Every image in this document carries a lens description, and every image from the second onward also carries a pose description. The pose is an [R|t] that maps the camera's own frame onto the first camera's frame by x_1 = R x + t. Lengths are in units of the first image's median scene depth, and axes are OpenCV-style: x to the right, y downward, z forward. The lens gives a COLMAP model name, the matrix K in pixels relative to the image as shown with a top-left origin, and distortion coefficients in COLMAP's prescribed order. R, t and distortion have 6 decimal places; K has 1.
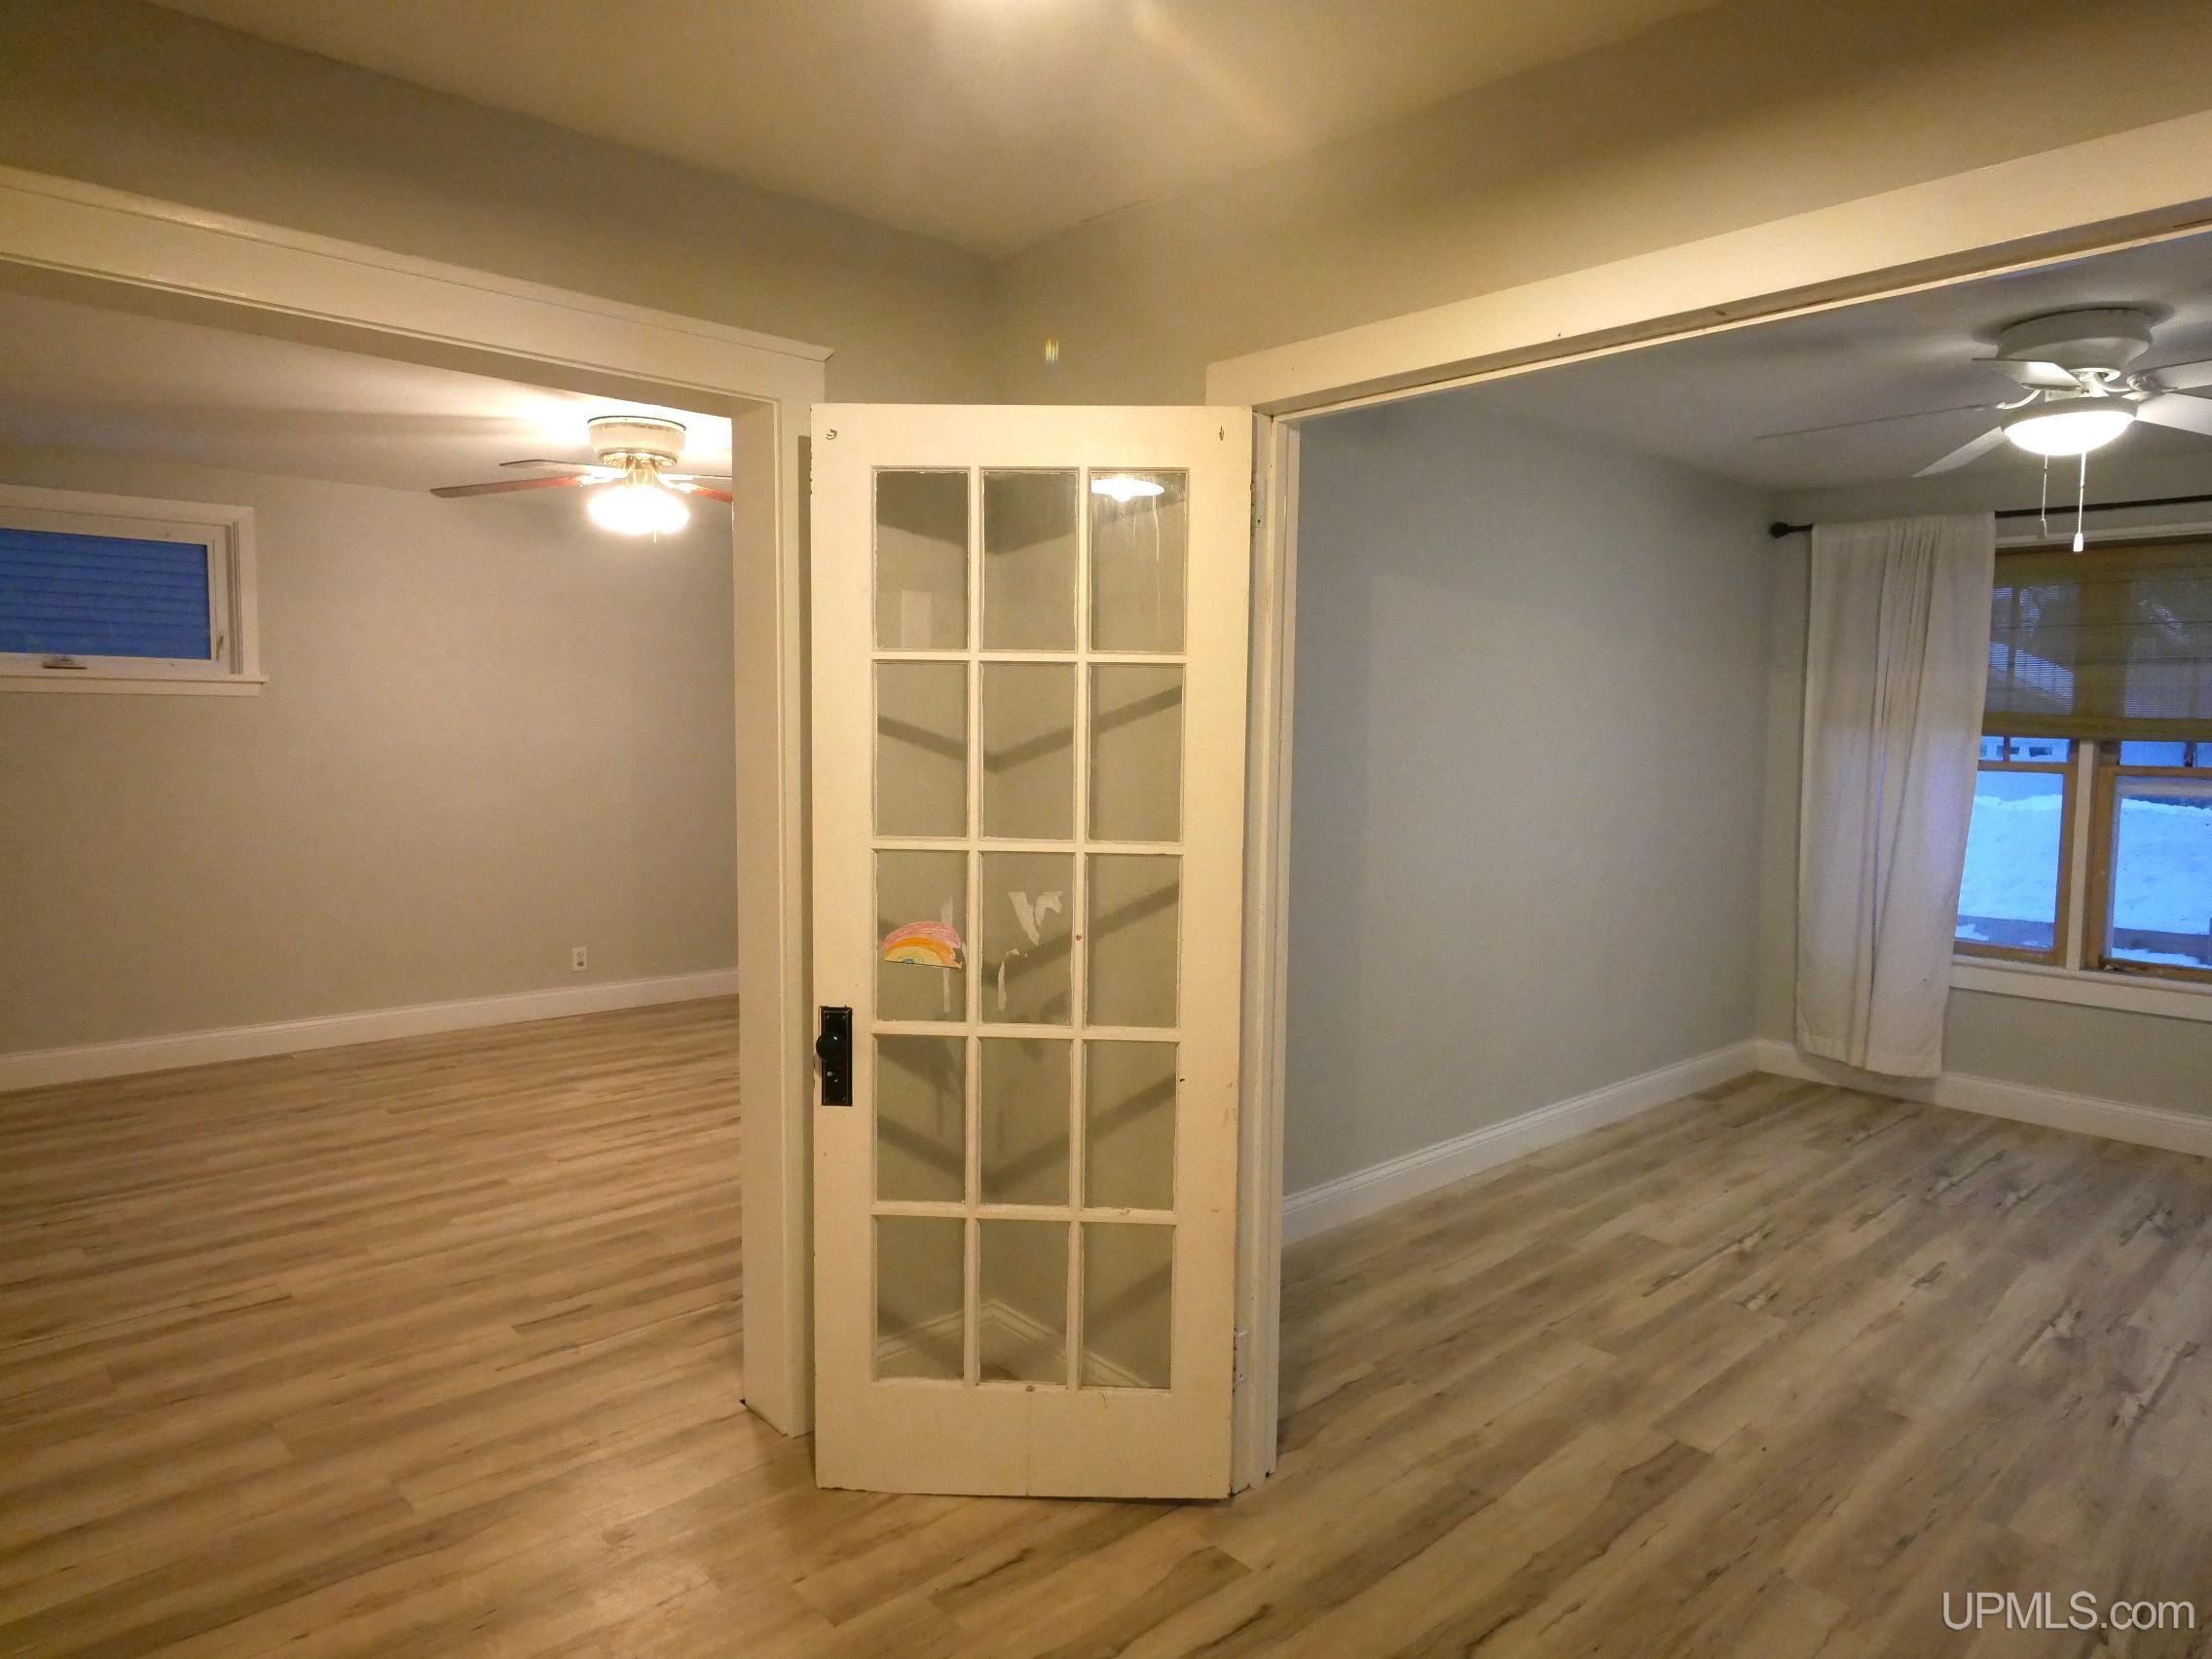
lens RADIAL K [[1394.9, 0, 1106.0], [0, 1394.9, 829.5], [0, 0, 1]] dist [0.001969, 0.001490]
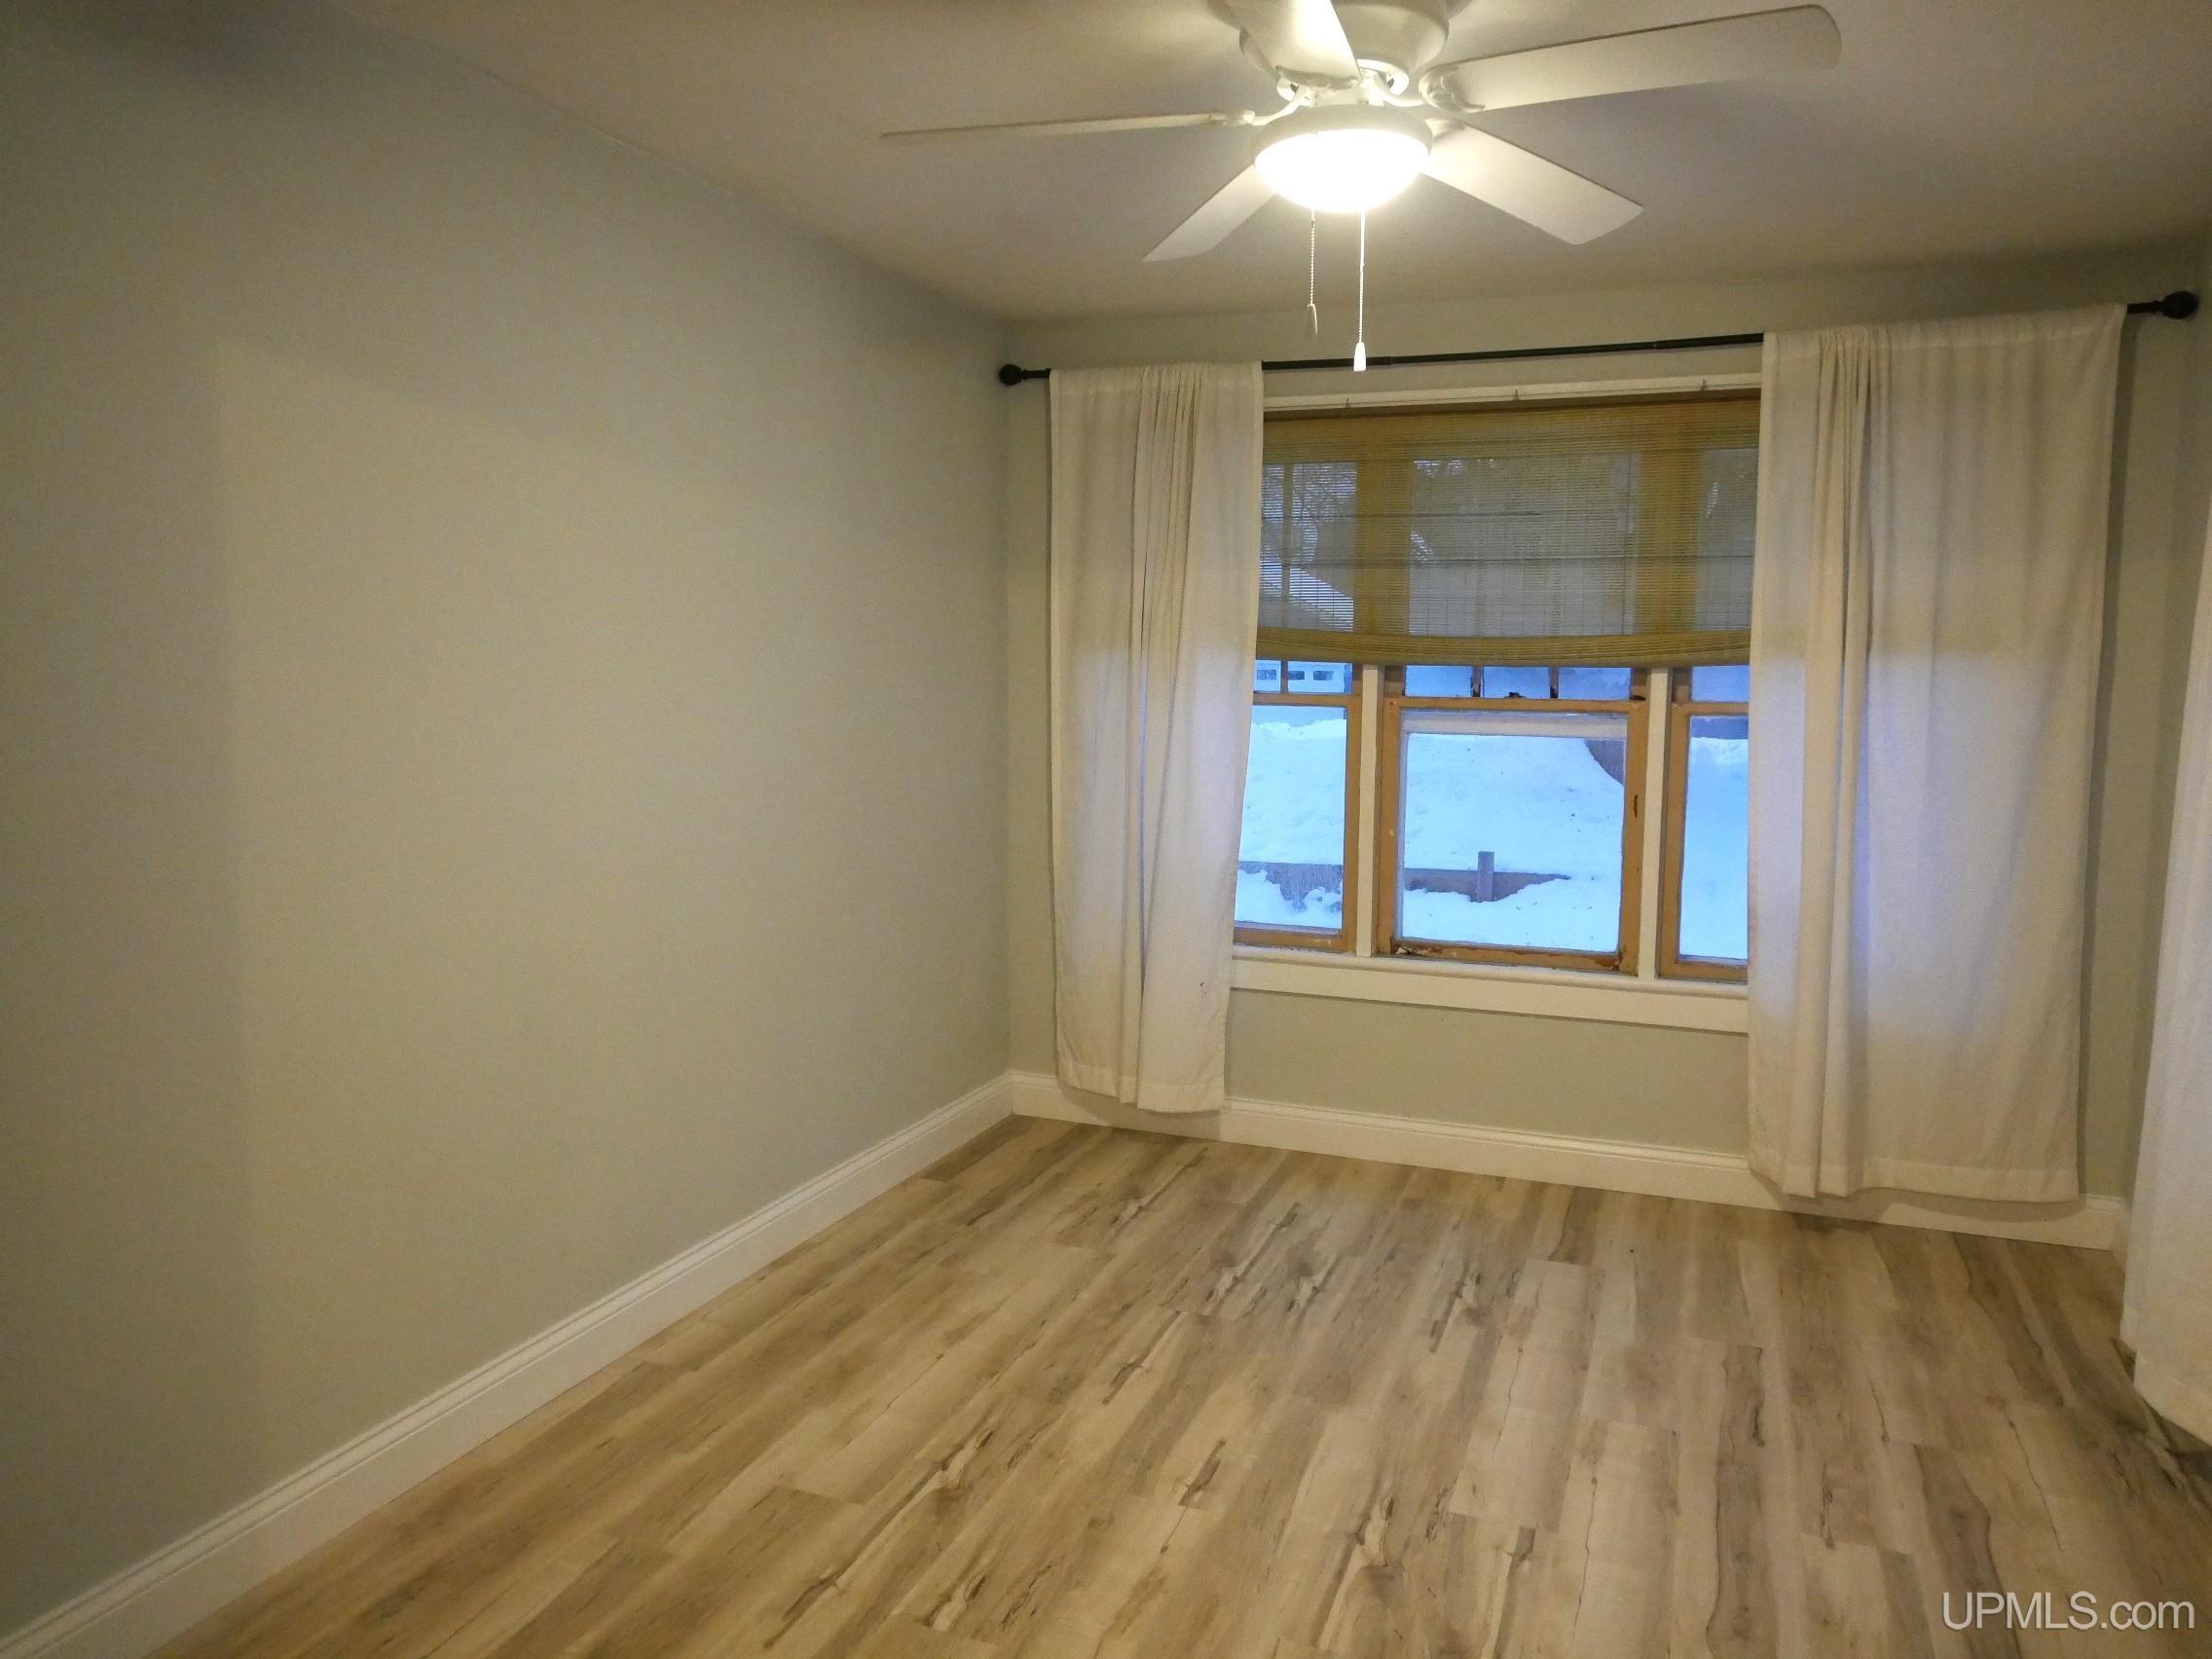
lens RADIAL K [[1612.4, 0, 1106.0], [0, 1612.4, 829.5], [0, 0, 1]] dist [0.003213, -0.000212]
pose [[0.897697, -0.051128, 0.437638, 0.177340], [0.035133, 0.998388, 0.044573, -0.018006], [-0.439211, -0.024637, 0.898046, 0.263630]]
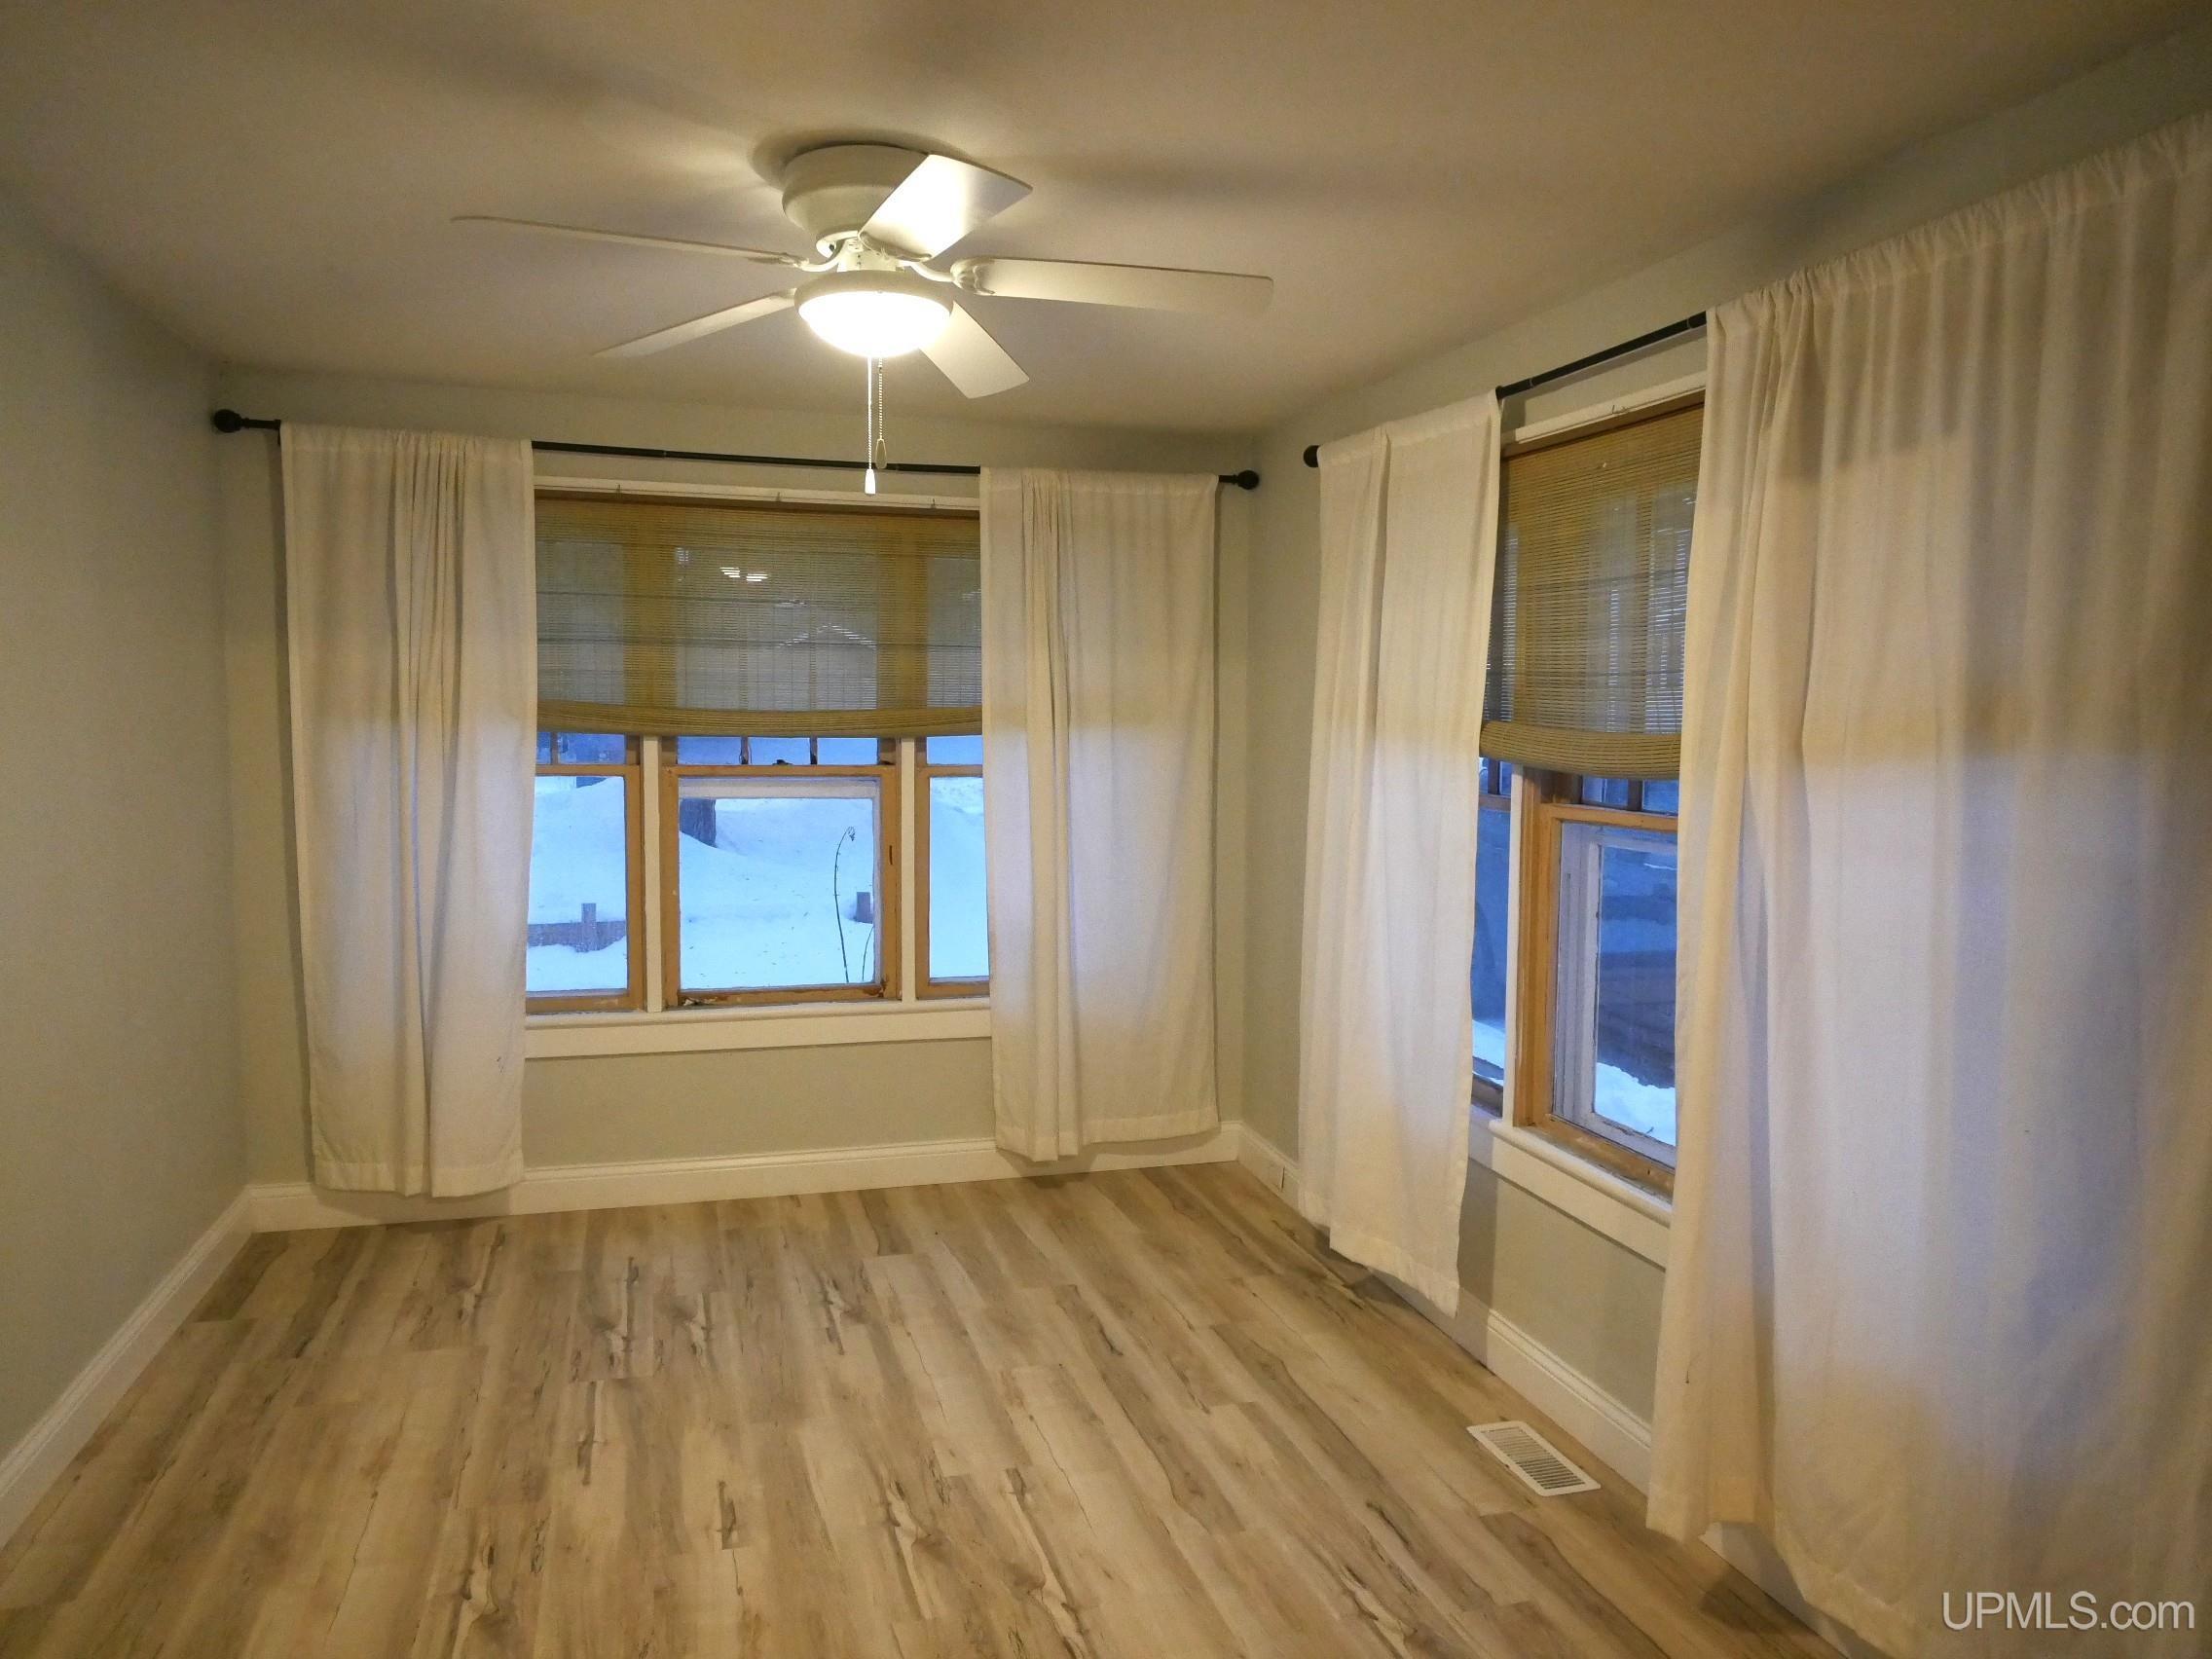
lens RADIAL K [[1513.9, 0, 1106.0], [0, 1513.9, 829.5], [0, 0, 1]] dist [-0.000119, 0.001549]
pose [[0.445481, -0.073769, 0.892247, 0.018310], [0.063376, 0.996698, 0.050763, -0.038667], [-0.893045, 0.033933, 0.448685, 0.373160]]
